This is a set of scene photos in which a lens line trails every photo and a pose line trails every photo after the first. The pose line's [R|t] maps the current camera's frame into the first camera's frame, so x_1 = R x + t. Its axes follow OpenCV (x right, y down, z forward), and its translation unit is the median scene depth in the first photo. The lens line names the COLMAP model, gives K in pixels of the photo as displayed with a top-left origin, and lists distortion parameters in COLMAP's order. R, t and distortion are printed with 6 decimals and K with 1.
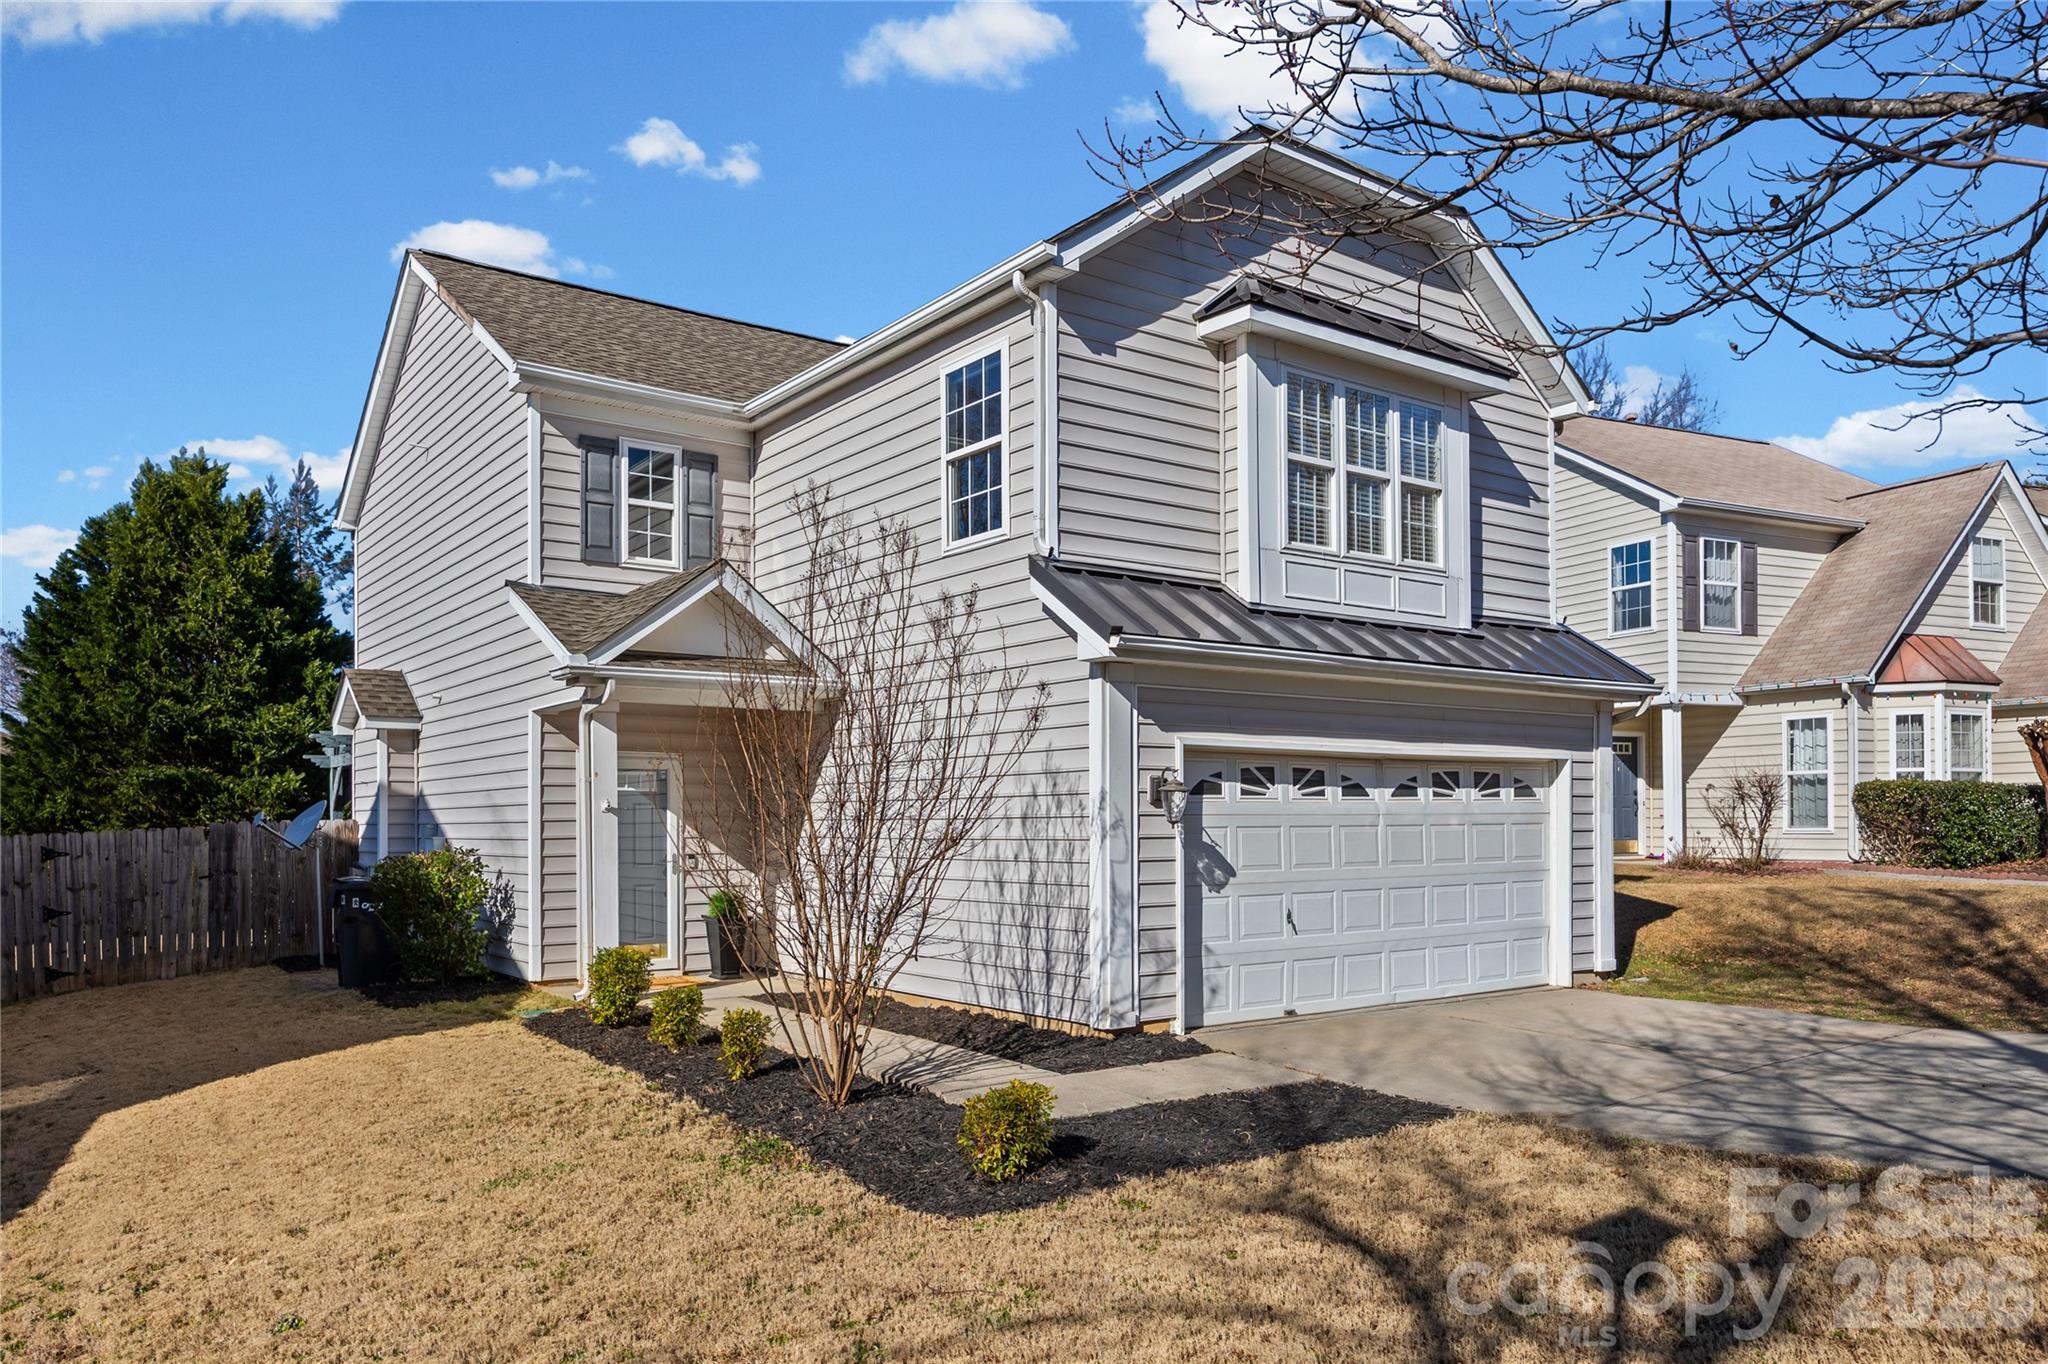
lens RADIAL K [[1432.3, 0, 1029.4], [0, 1432.3, 810.9], [0, 0, 1]] dist [0.000912, -0.000549]
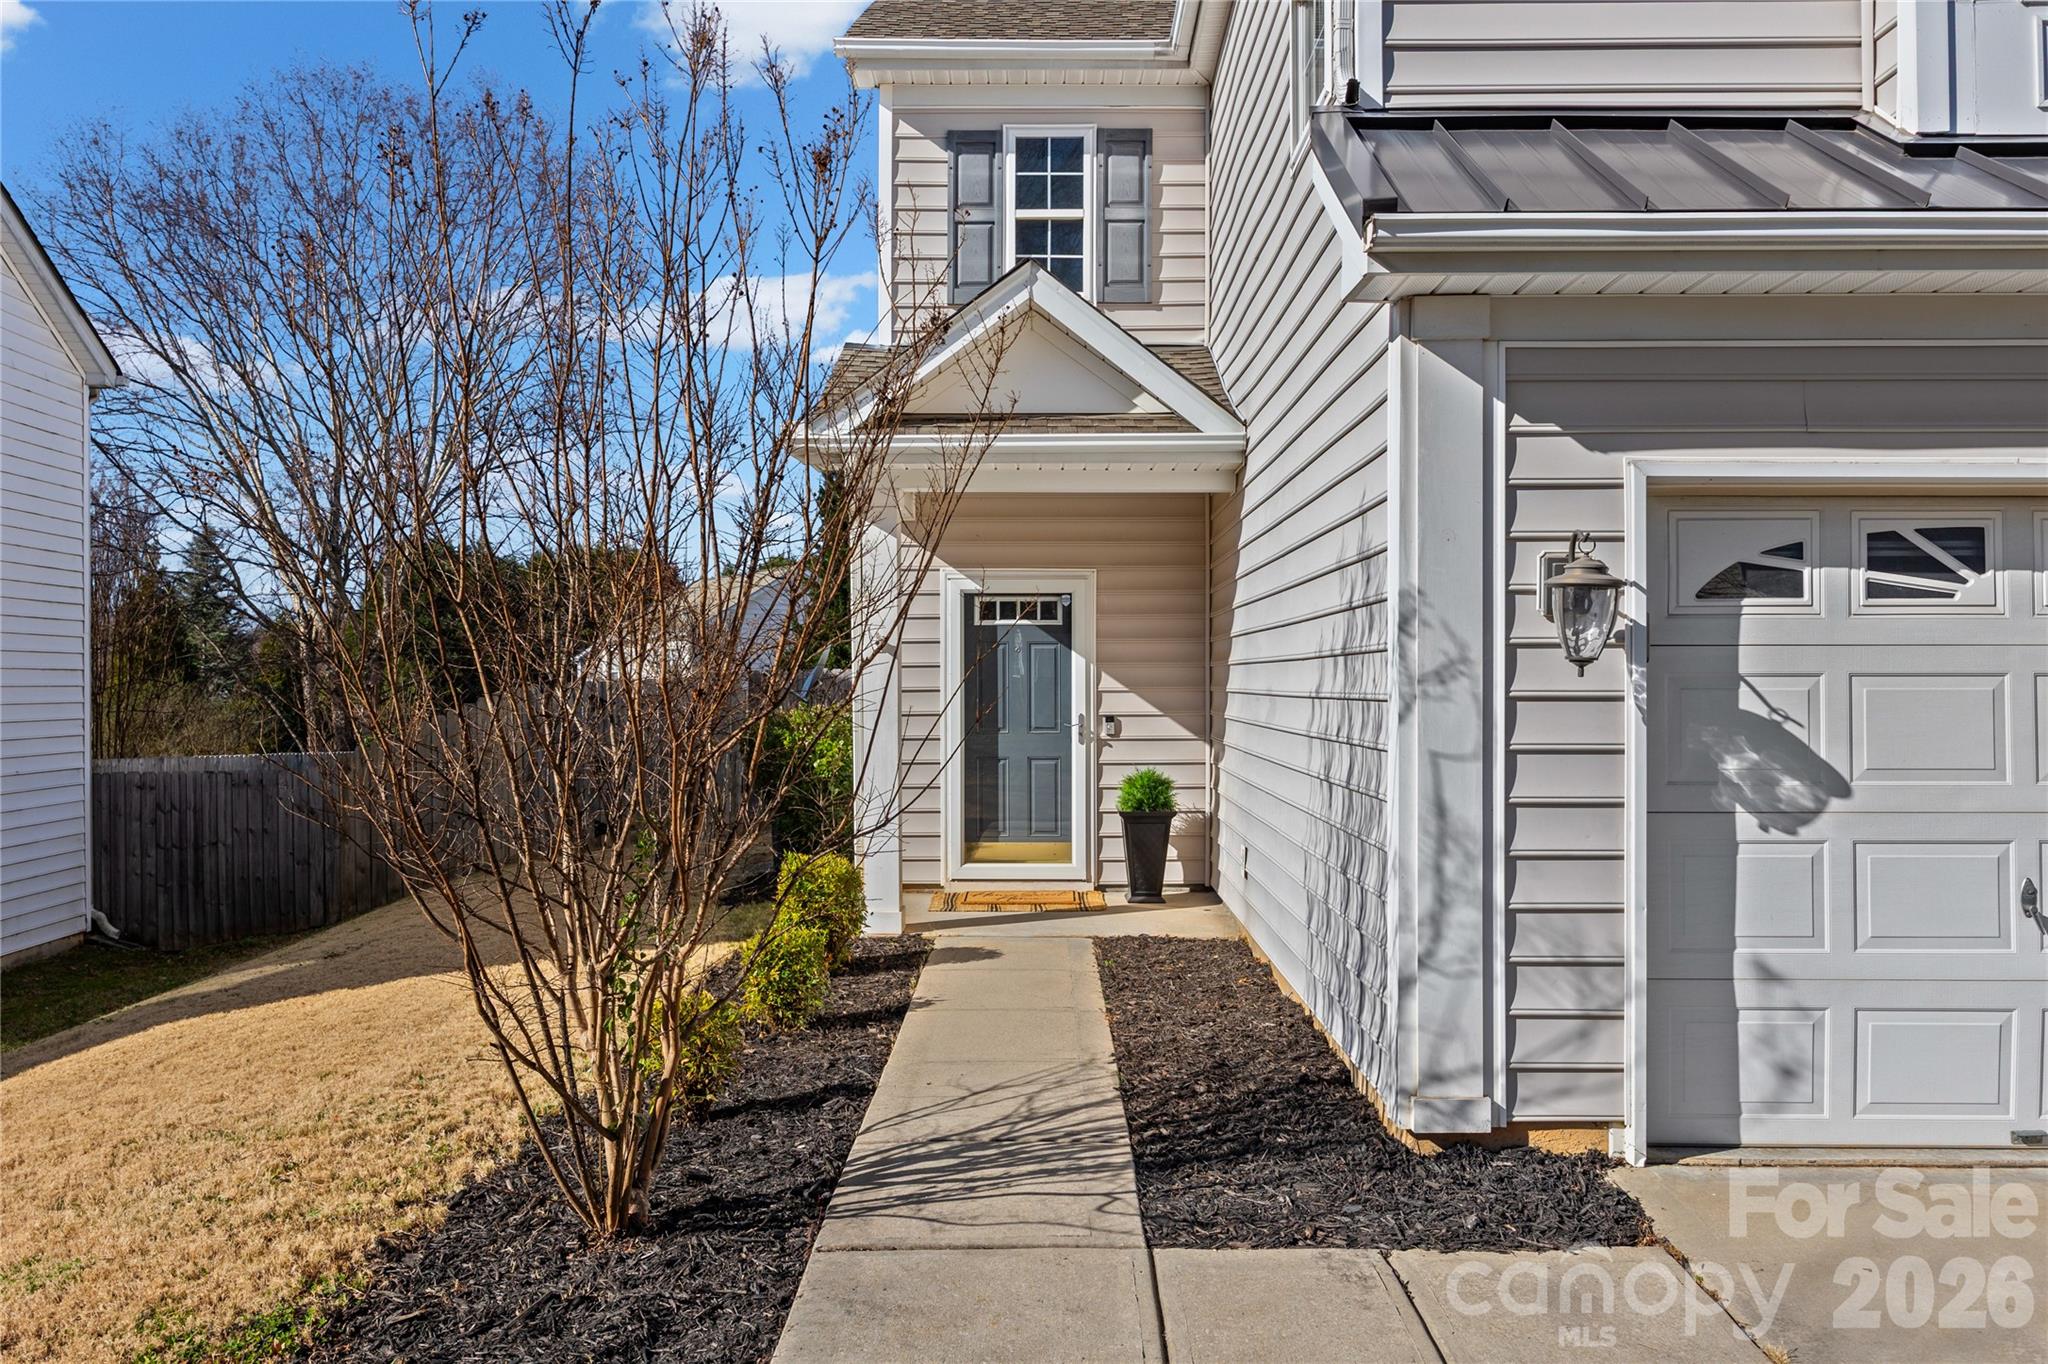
lens RADIAL K [[1504.4, 0, 1024.2], [0, 1504.4, 682.0], [0, 0, 1]] dist [-0.010109, 0.000864]
pose [[0.794591, 0.005812, -0.607117, 0.208052], [0.001143, 0.999938, 0.011068, 0.007595], [0.607144, -0.009489, 0.794535, 0.488405]]
